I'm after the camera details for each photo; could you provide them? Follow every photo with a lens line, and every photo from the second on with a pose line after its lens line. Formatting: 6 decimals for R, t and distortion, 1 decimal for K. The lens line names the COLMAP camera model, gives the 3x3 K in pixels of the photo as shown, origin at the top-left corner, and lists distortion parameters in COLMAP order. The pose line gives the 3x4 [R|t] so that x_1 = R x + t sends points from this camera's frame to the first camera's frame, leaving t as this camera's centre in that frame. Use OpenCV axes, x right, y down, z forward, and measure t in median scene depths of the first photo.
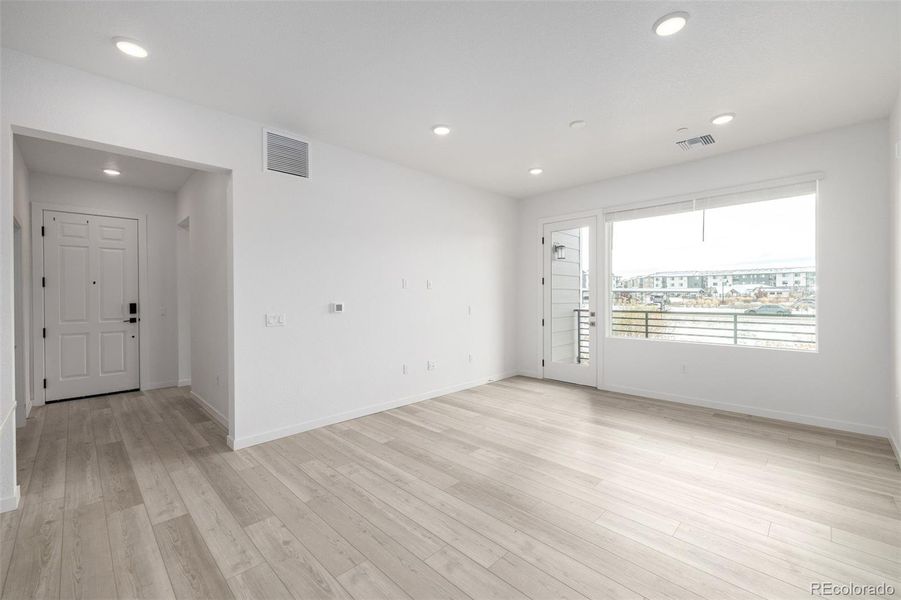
lens RADIAL K [[377.0, 0, 450.9], [0, 377.0, 296.7], [0, 0, 1]] dist [0.000770, 0.000662]
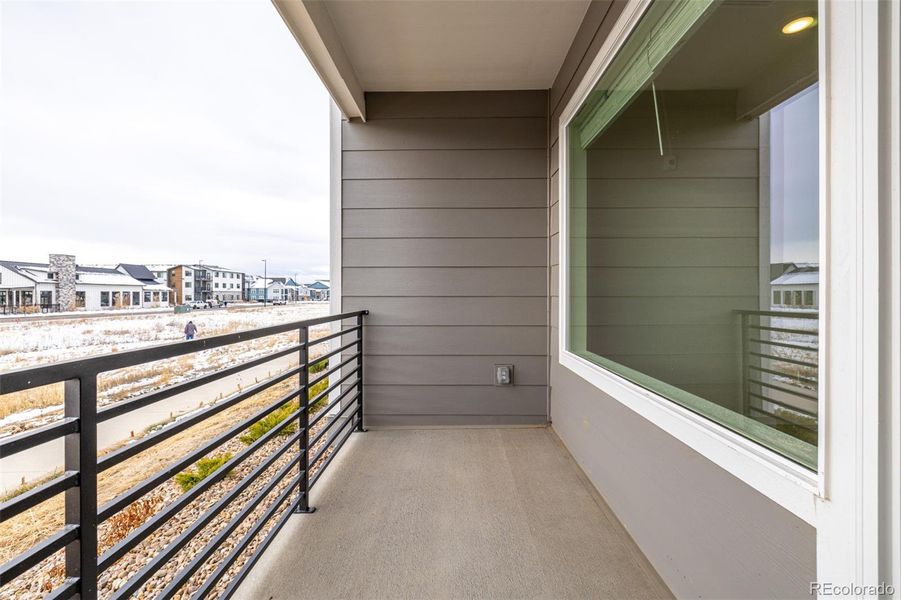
lens RADIAL K [[377.0, 0, 450.9], [0, 377.0, 296.7], [0, 0, 1]] dist [0.000770, 0.000662]
pose [[-0.693080, 0.002799, 0.720855, 0.640550], [0.007946, 0.999961, 0.003758, 0.030121], [-0.720817, 0.008332, -0.693075, 1.879184]]
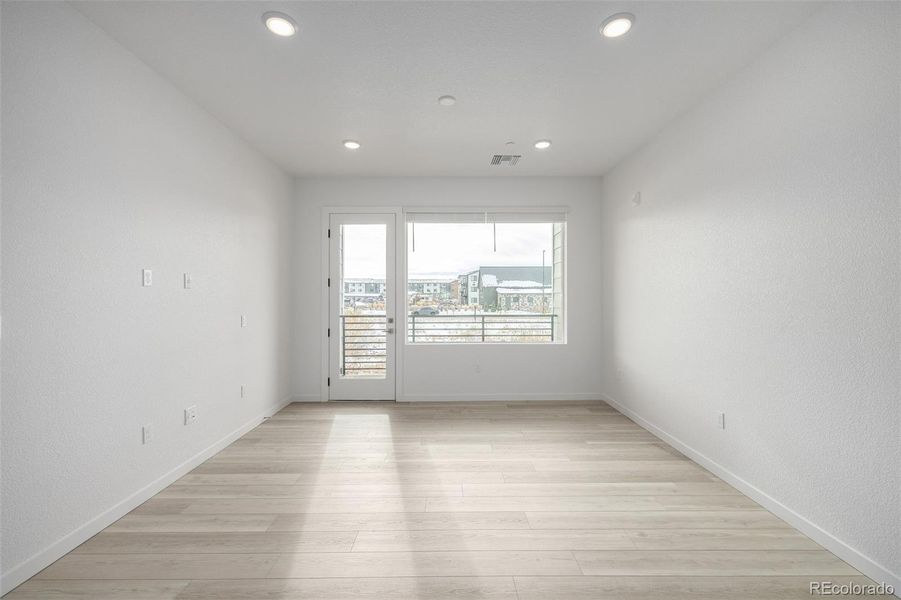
lens RADIAL K [[377.0, 0, 450.9], [0, 377.0, 296.7], [0, 0, 1]] dist [0.000770, 0.000662]
pose [[0.703663, 0.007859, 0.710490, -0.260725], [0.000182, 0.999937, -0.011241, -0.001388], [-0.710534, 0.008040, 0.703617, 0.388261]]
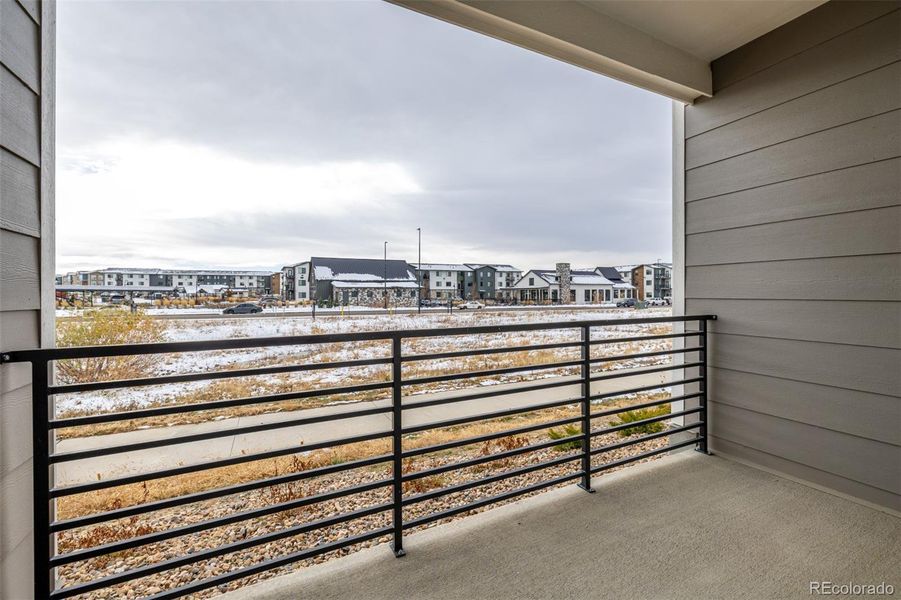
lens RADIAL K [[377.0, 0, 450.9], [0, 377.0, 296.7], [0, 0, 1]] dist [0.000770, 0.000662]
pose [[0.324236, -0.004975, 0.945963, 0.509340], [0.005515, 0.999979, 0.003369, 0.021613], [-0.945960, 0.004124, 0.324257, 1.643557]]
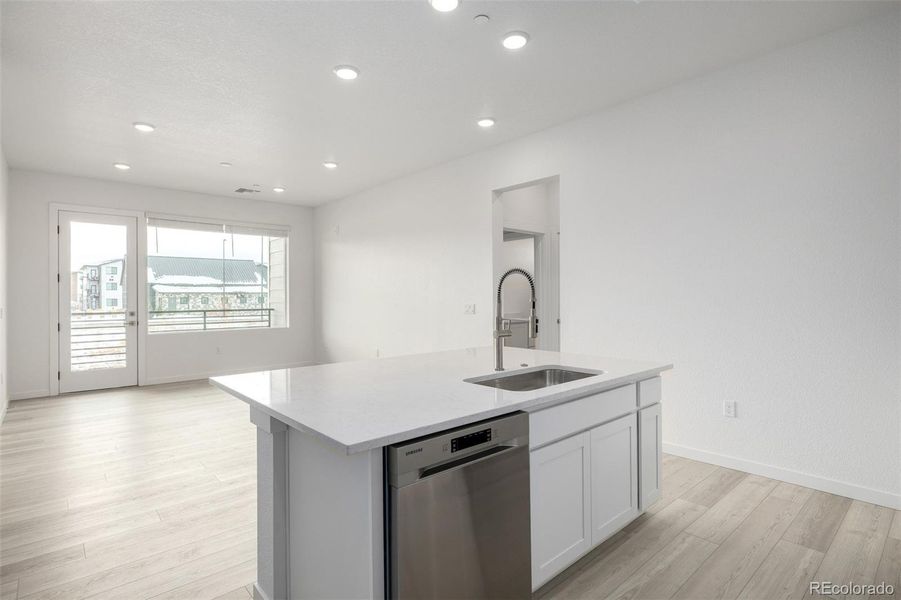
lens RADIAL K [[447.6, 0, 448.9], [0, 447.6, 296.0], [0, 0, 1]] dist [-0.001024, 0.000264]
pose [[0.062241, 0.008428, 0.998026, -1.173331], [0.011236, 0.999895, -0.009145, 0.030555], [-0.997998, 0.011783, 0.062140, 0.119638]]
